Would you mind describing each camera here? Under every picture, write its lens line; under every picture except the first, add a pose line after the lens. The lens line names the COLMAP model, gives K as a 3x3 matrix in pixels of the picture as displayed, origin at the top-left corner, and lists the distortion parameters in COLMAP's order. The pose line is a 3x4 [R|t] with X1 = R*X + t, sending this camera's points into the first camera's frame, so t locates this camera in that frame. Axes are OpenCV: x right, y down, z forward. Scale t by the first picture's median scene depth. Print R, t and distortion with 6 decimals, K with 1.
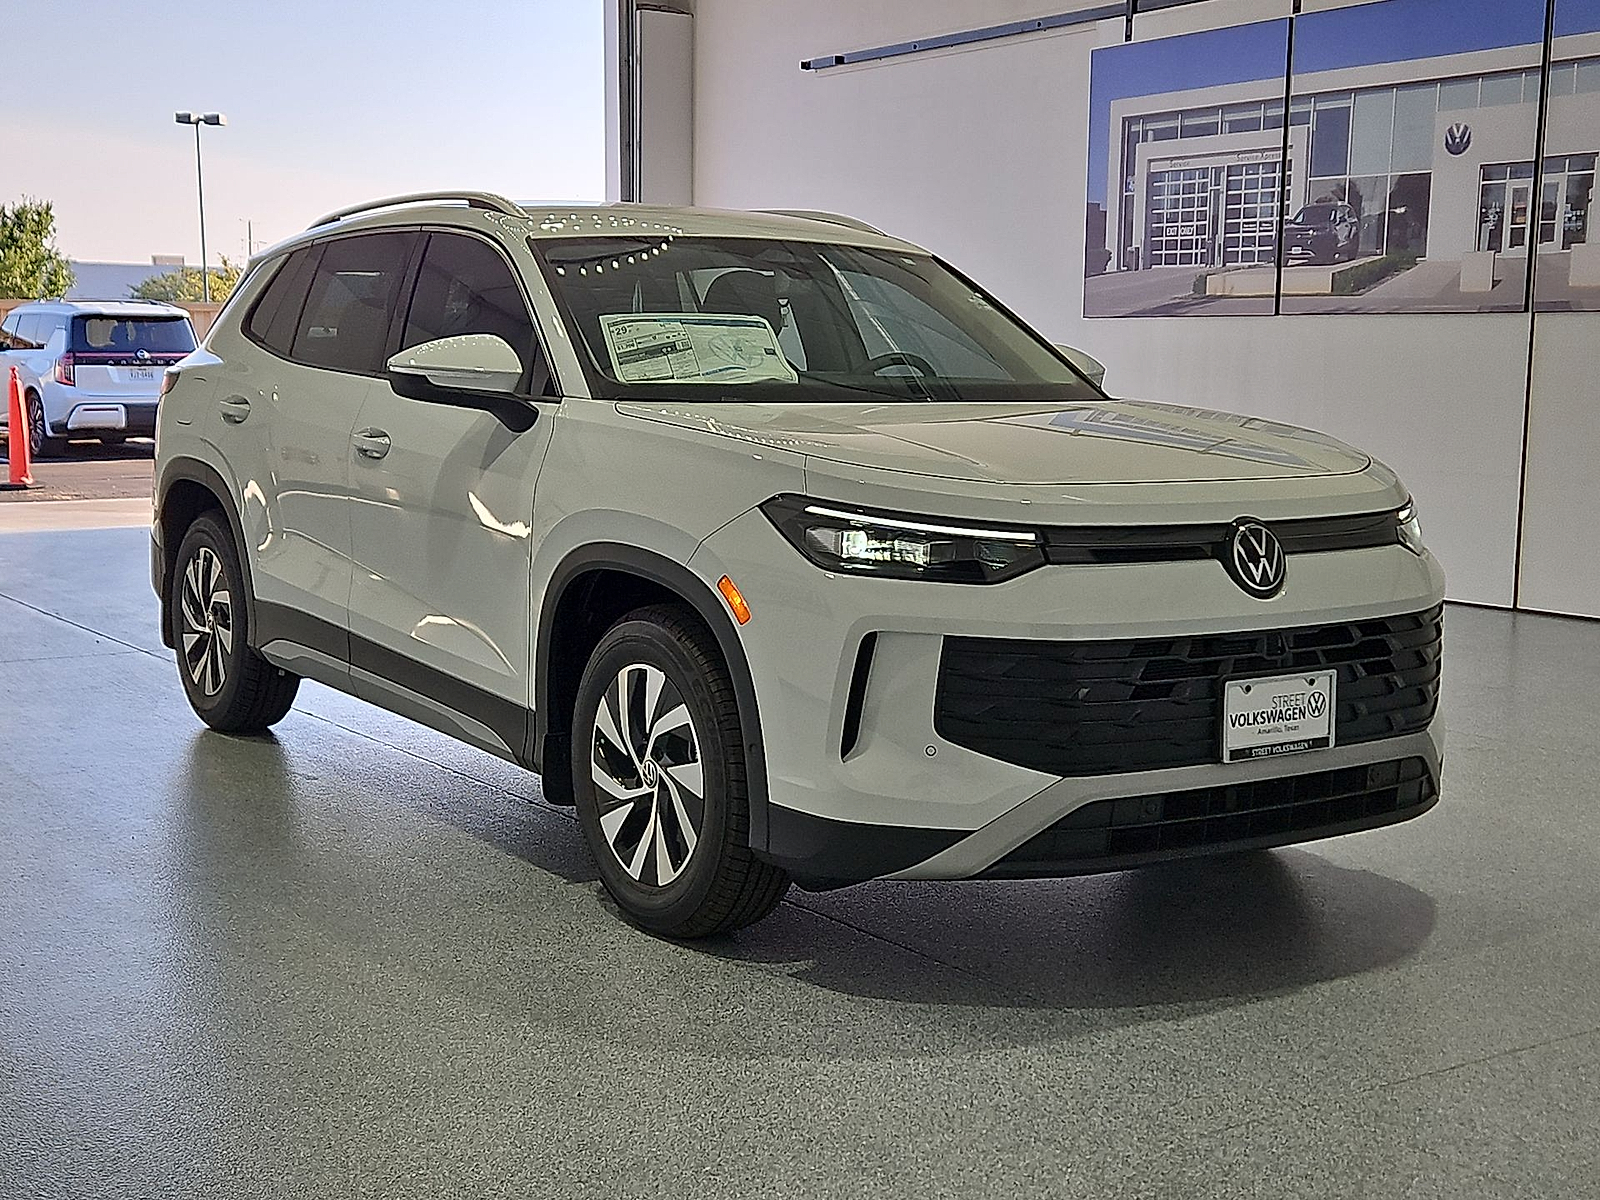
lens RADIAL K [[2176.0, 0, 800.3], [0, 2176.0, 657.2], [0, 0, 1]] dist [0.085381, -0.055768]
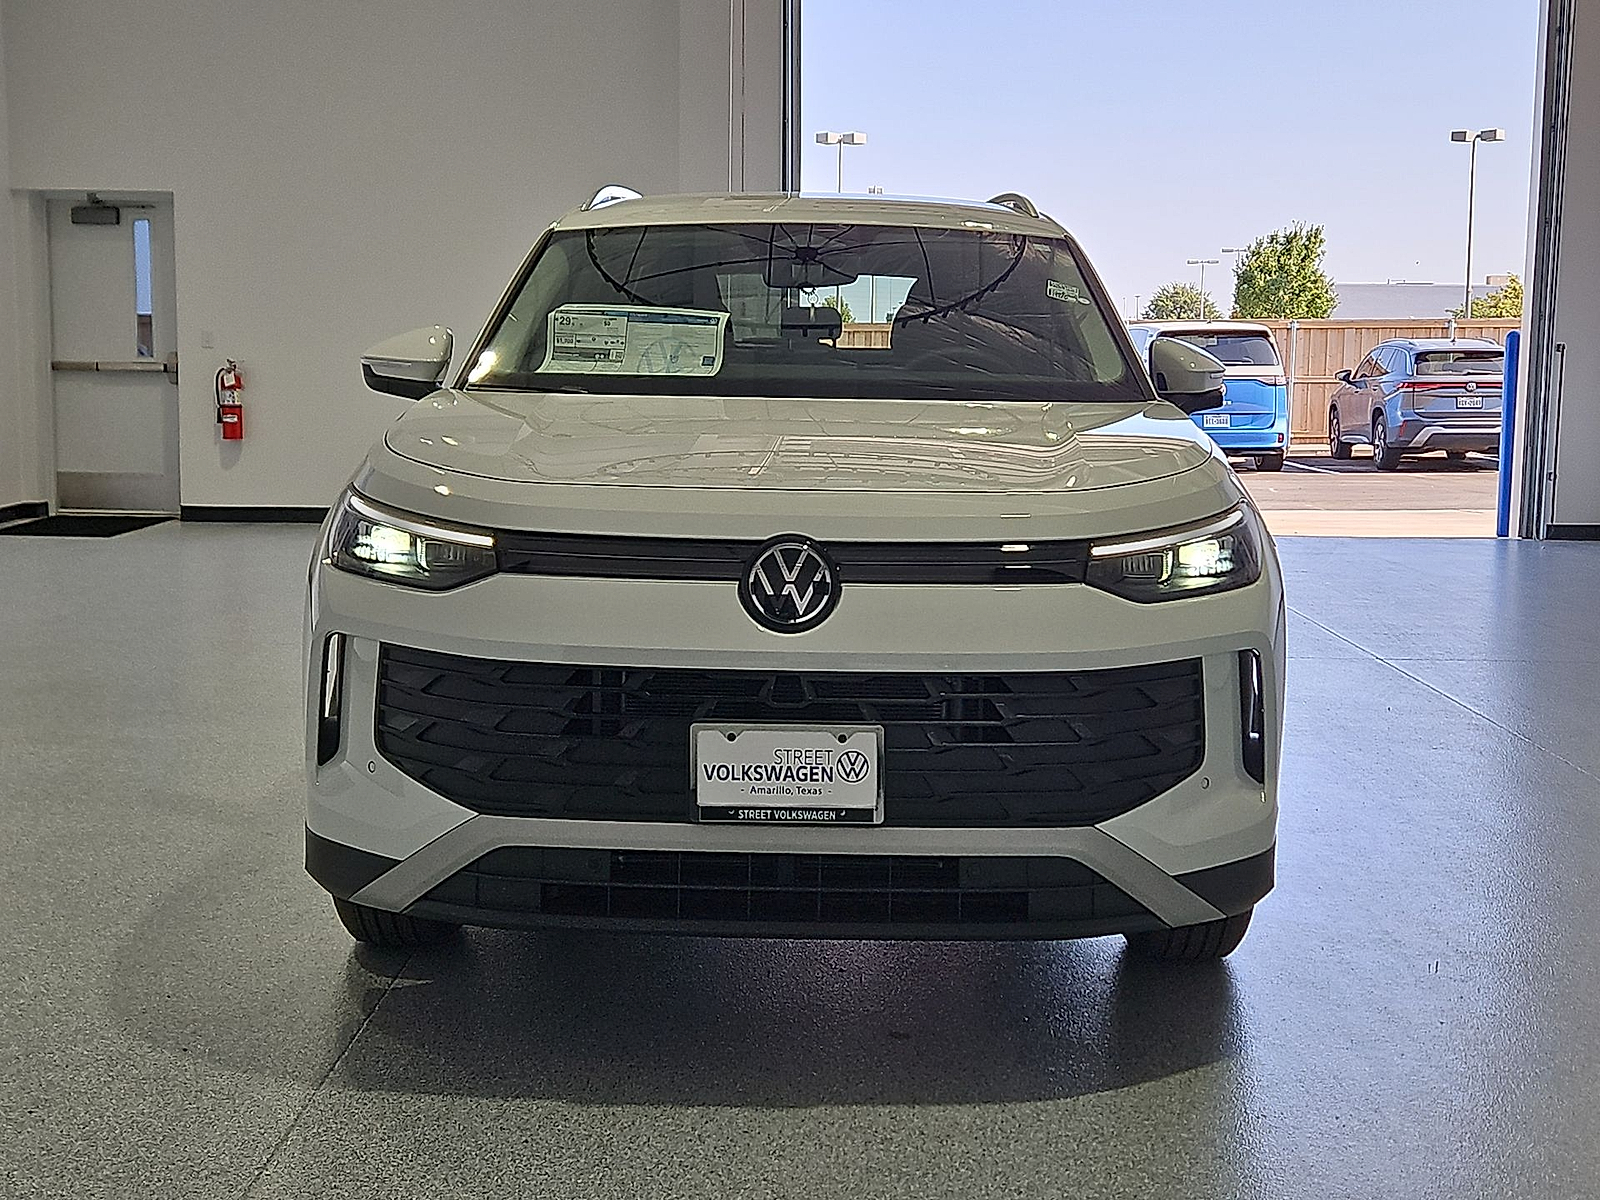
lens RADIAL K [[2134.2, 0, 786.8], [0, 2134.2, 596.9], [0, 0, 1]] dist [0.120532, -0.041893]
pose [[0.821683, 0.066302, -0.566075, 0.676289], [-0.085377, 0.996322, -0.007234, -0.034871], [0.563513, 0.054273, 0.824322, 0.337276]]
